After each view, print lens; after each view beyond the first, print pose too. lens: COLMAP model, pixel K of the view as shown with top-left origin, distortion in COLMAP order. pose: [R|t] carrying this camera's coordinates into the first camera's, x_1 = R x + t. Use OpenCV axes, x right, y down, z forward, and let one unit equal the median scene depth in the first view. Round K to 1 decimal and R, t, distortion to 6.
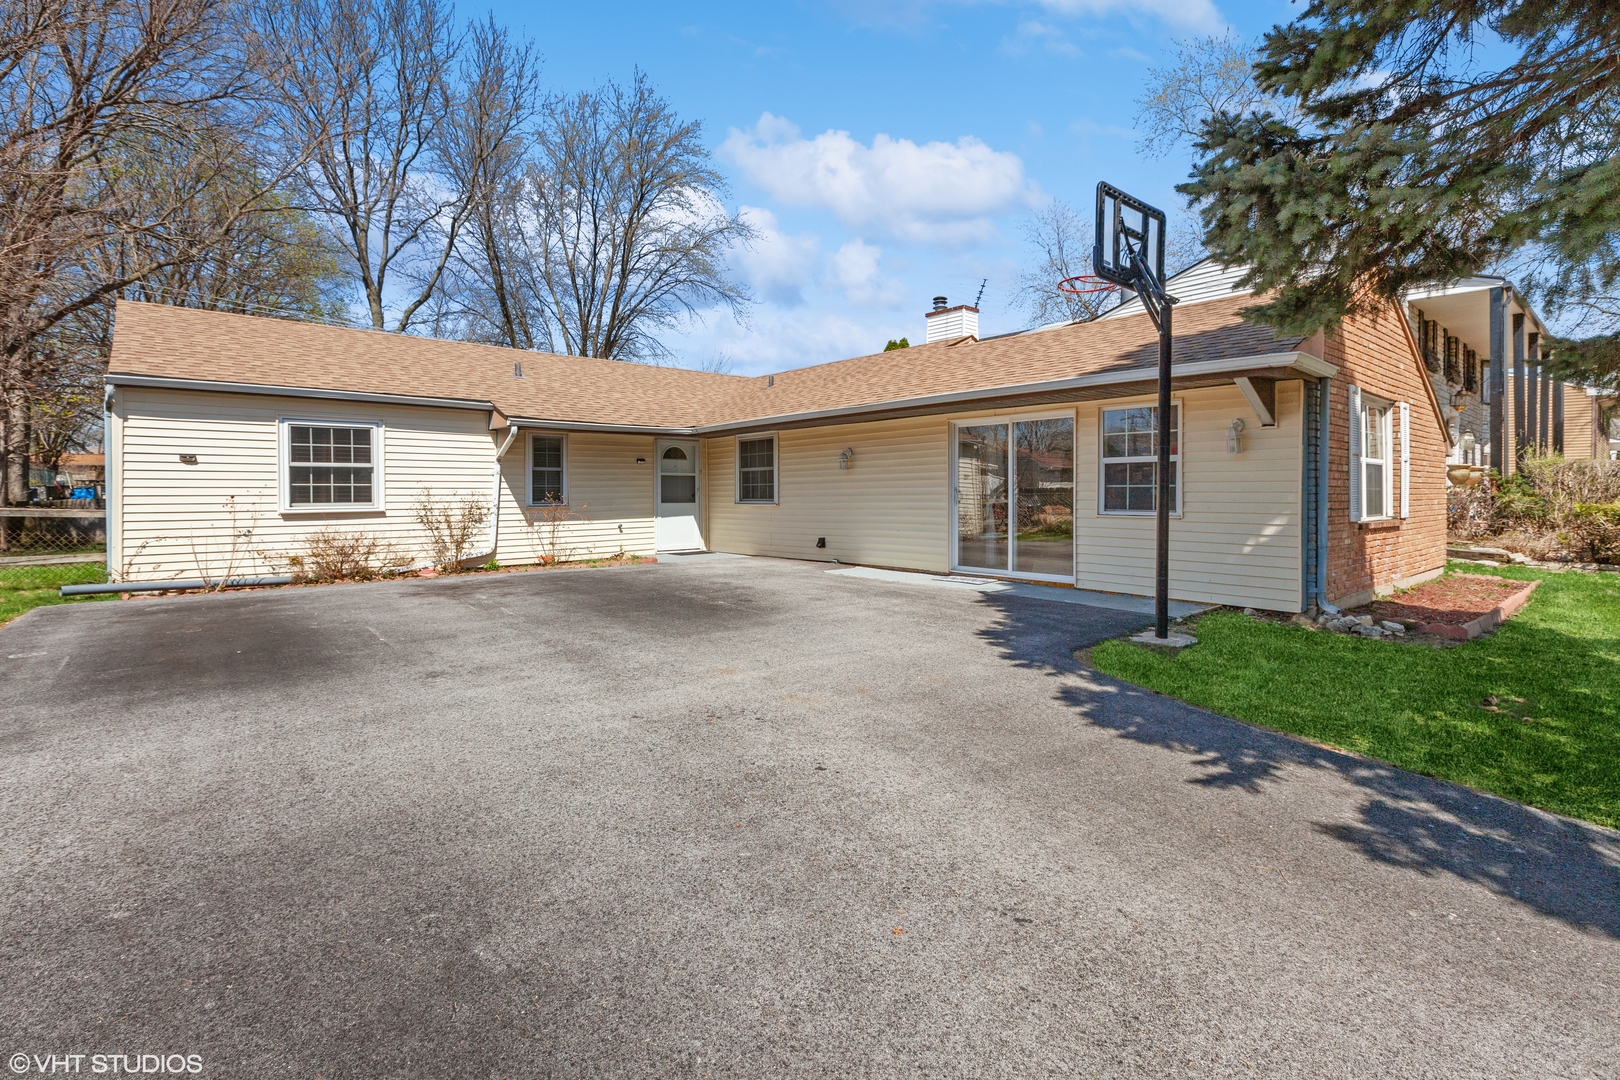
lens RADIAL K [[756.4, 0, 822.7], [0, 756.4, 494.2], [0, 0, 1]] dist [0.003119, -0.001379]
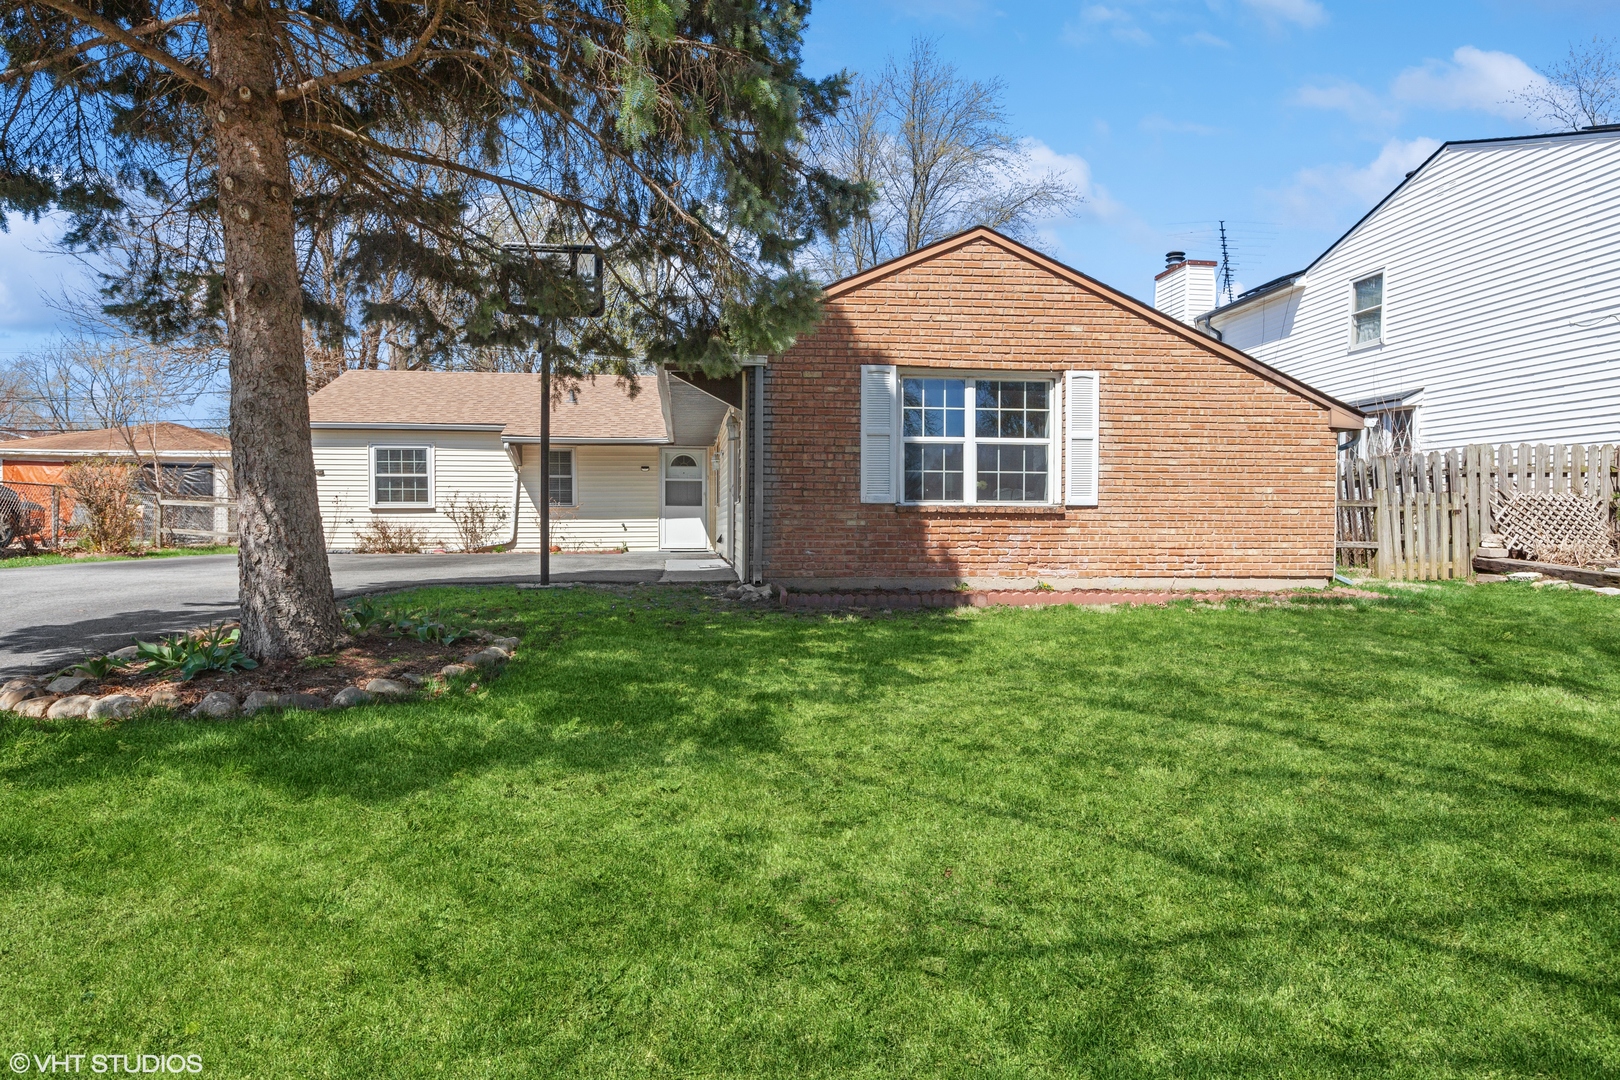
lens RADIAL K [[952.8, 0, 809.1], [0, 952.8, 532.5], [0, 0, 1]] dist [-0.000713, -0.000122]
pose [[0.828928, 0.009747, -0.559270, 0.973178], [-0.003686, 0.999922, 0.011963, 0.043829], [0.559343, -0.007855, 0.828899, -0.061032]]
